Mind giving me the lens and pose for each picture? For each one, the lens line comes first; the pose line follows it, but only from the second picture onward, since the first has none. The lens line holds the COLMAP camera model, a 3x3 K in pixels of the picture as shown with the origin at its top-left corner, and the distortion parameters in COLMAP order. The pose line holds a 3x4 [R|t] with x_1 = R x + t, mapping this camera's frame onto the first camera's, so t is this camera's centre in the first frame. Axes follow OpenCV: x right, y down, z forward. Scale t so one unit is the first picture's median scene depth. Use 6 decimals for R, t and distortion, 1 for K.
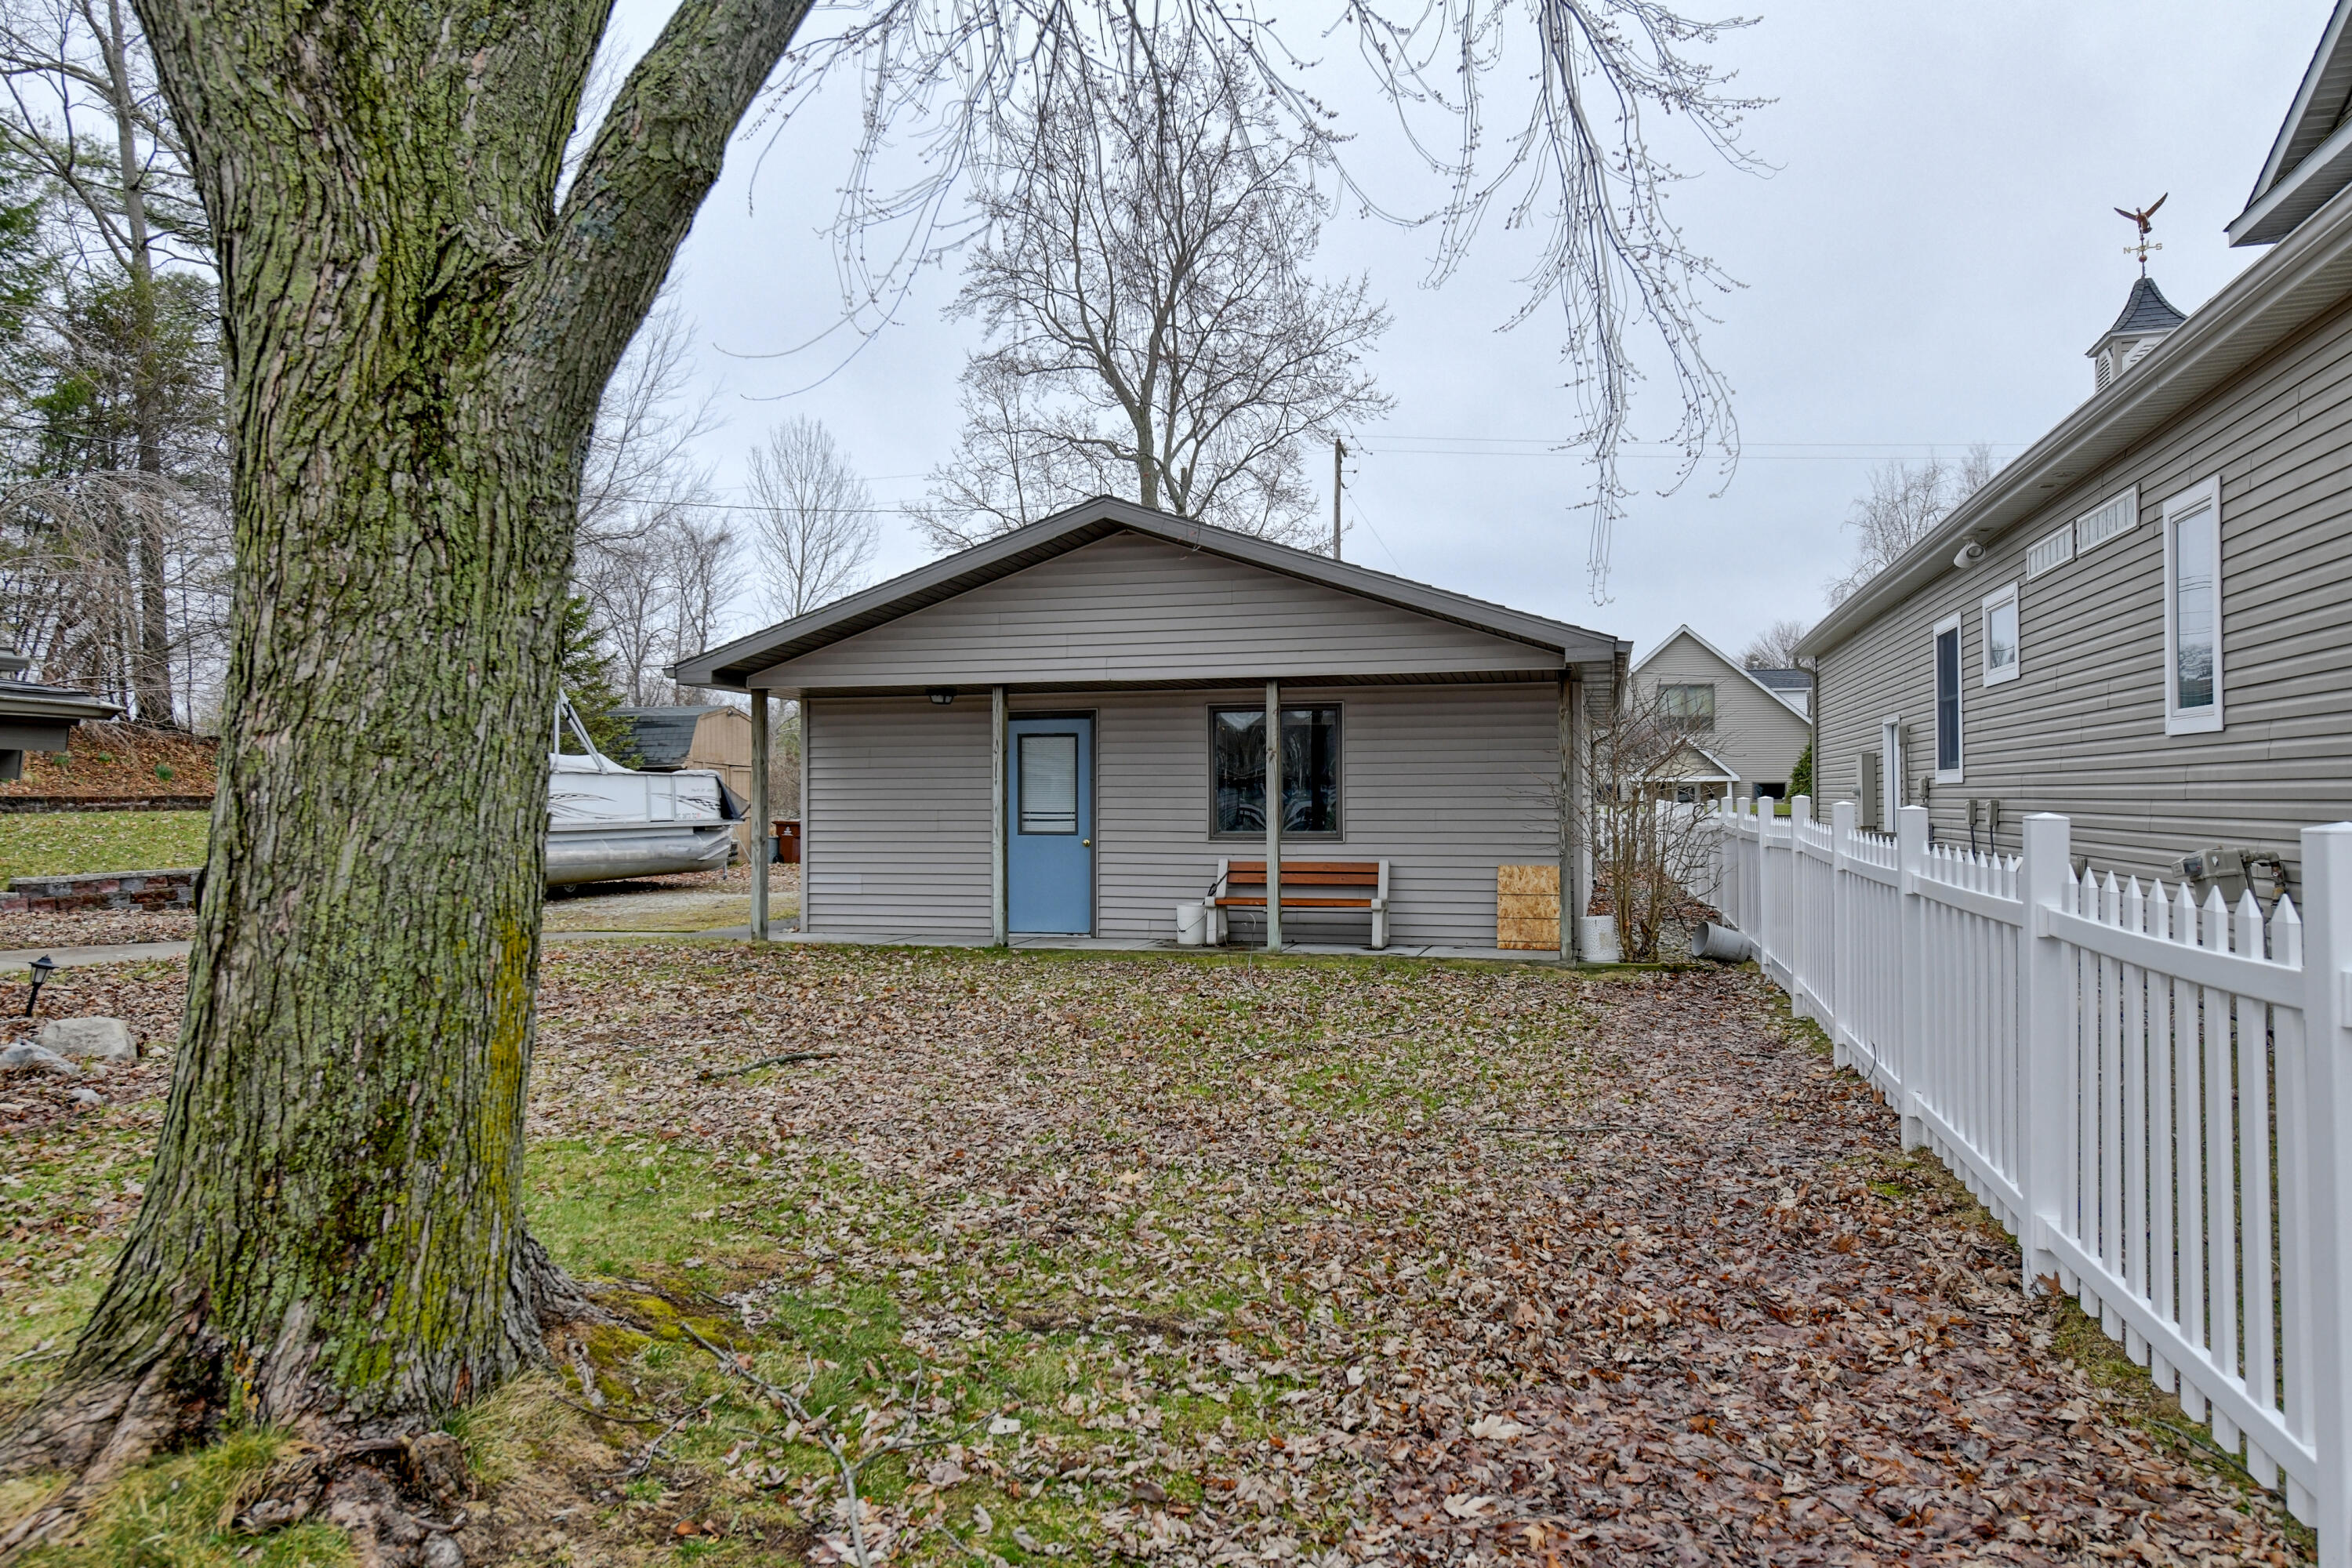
lens RADIAL K [[1567.8, 0, 1164.1], [0, 1567.8, 789.8], [0, 0, 1]] dist [0.008264, 0.000809]
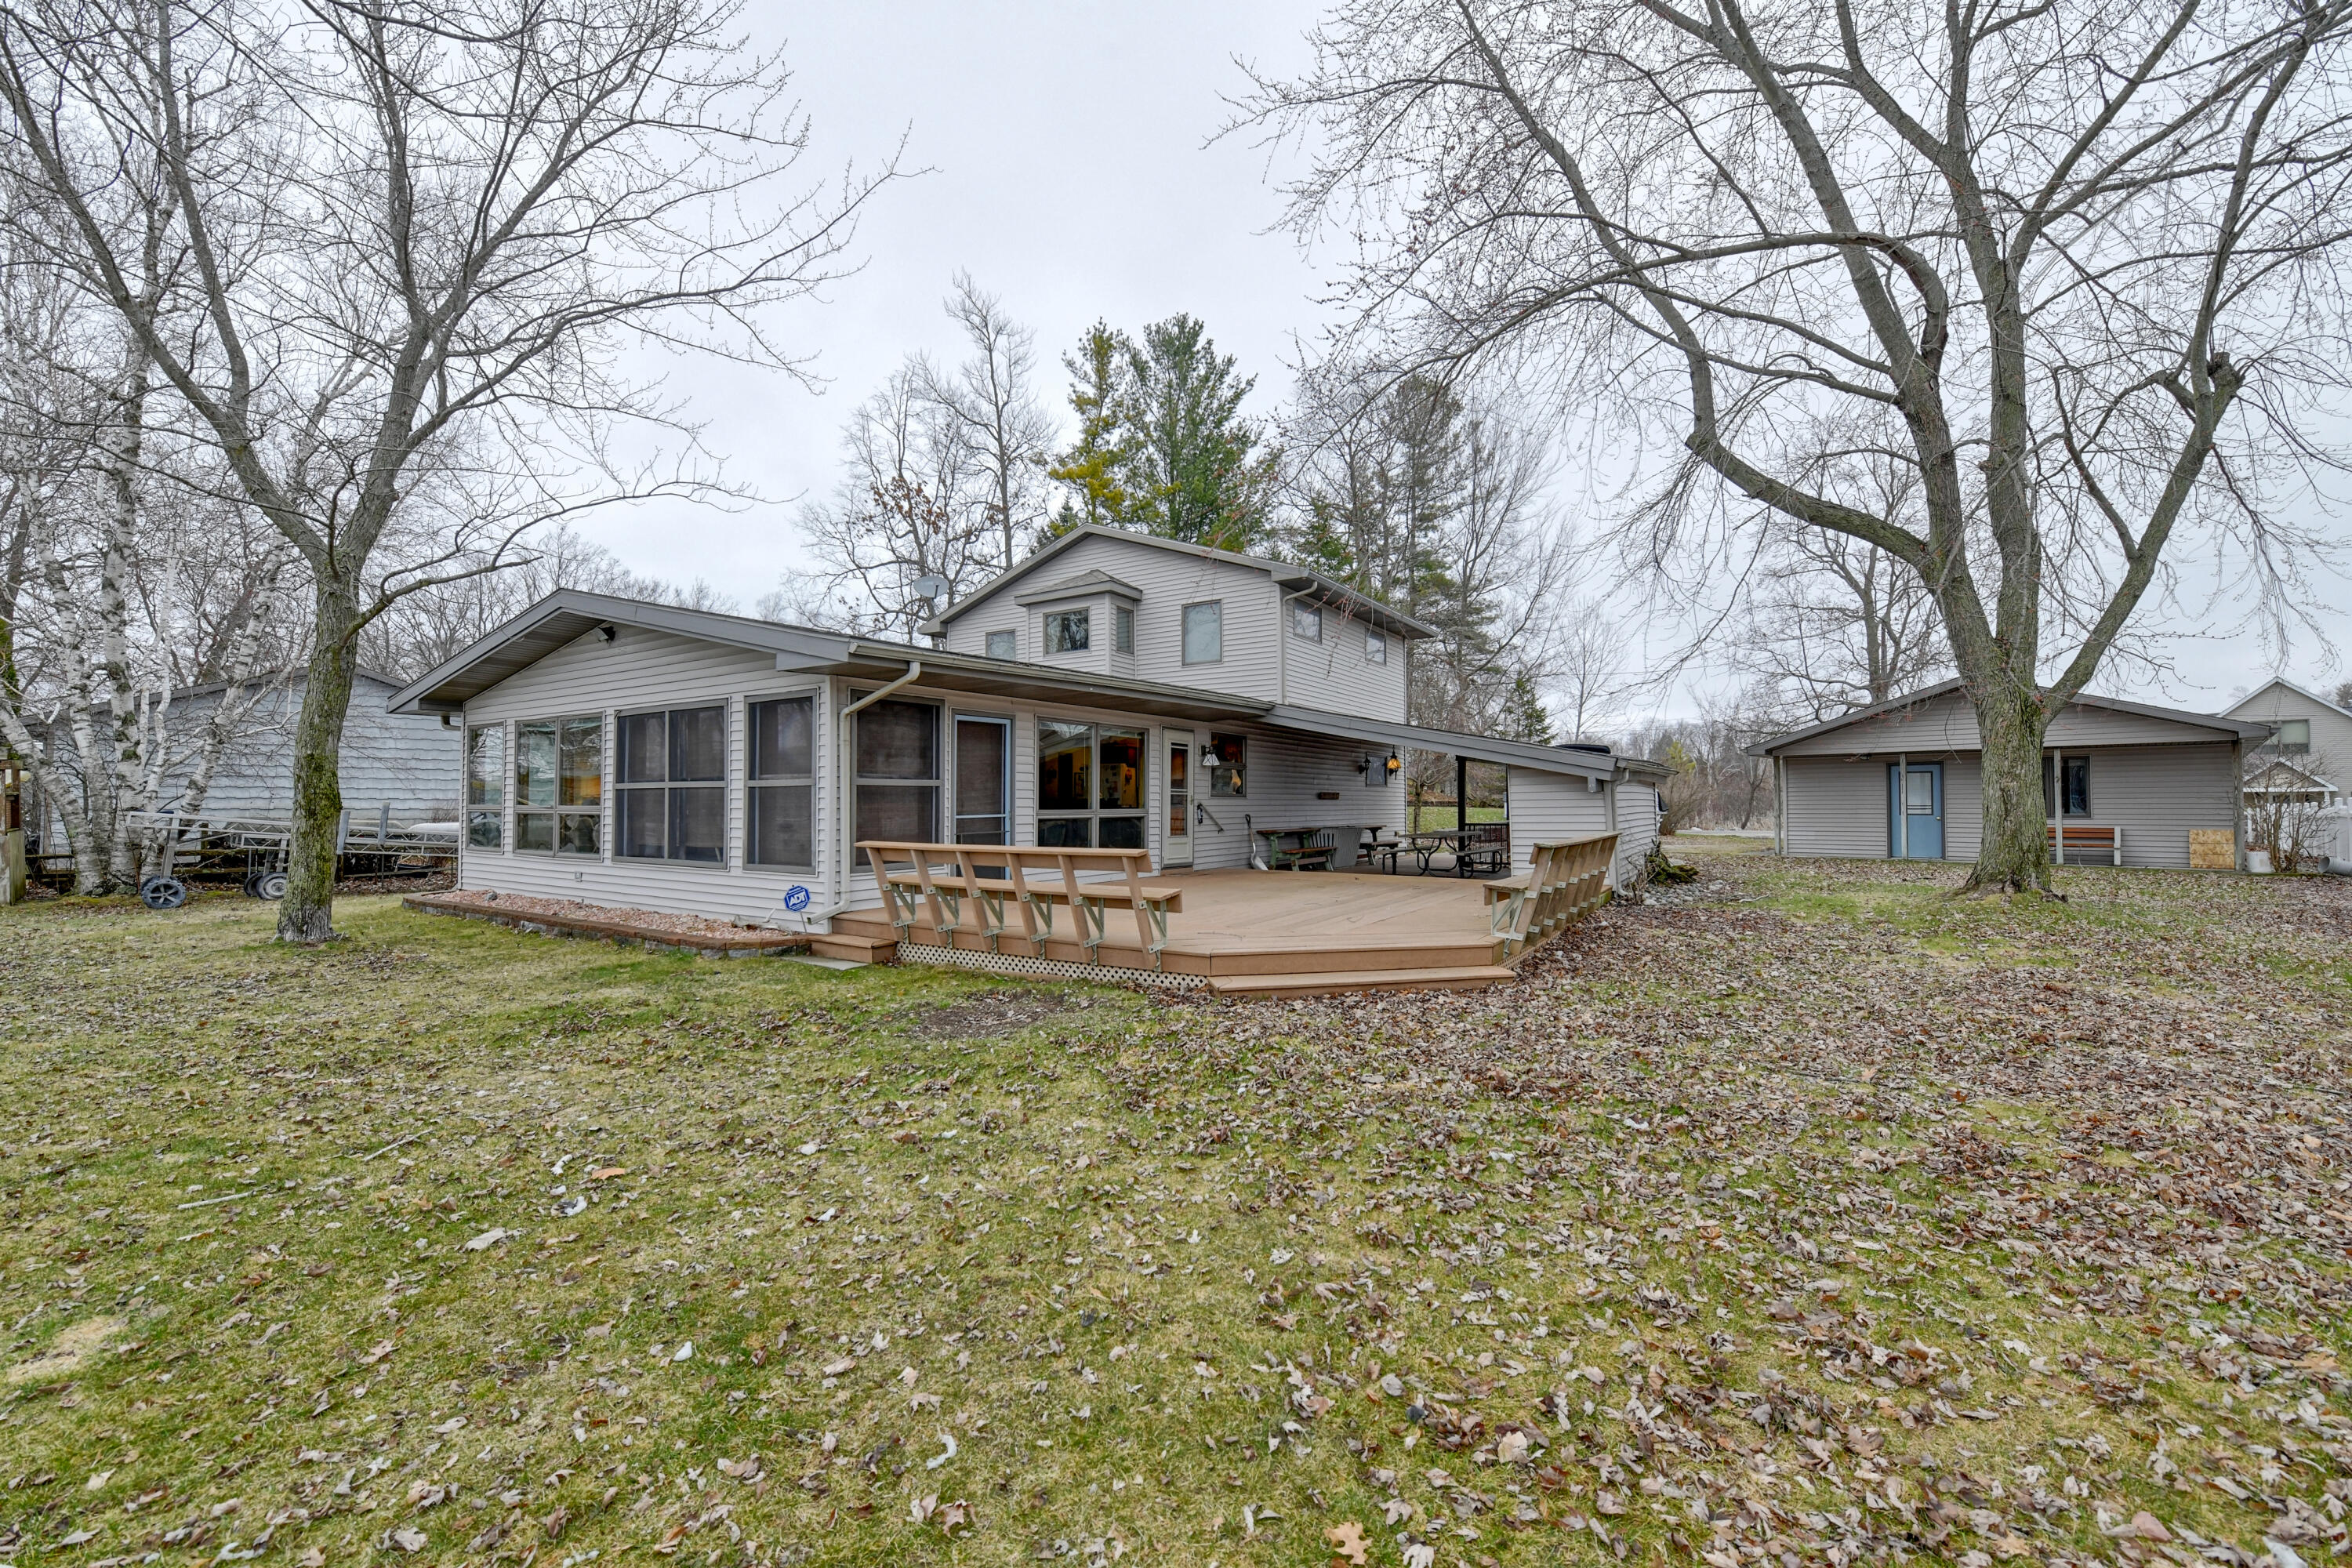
lens RADIAL K [[939.0, 0, 1181.5], [0, 939.0, 783.7], [0, 0, 1]] dist [-0.012057, -0.003404]
pose [[0.853015, -0.012780, -0.521729, -0.320291], [0.002442, 0.999787, -0.020499, 0.007838], [0.521880, 0.016212, 0.852865, -0.835793]]
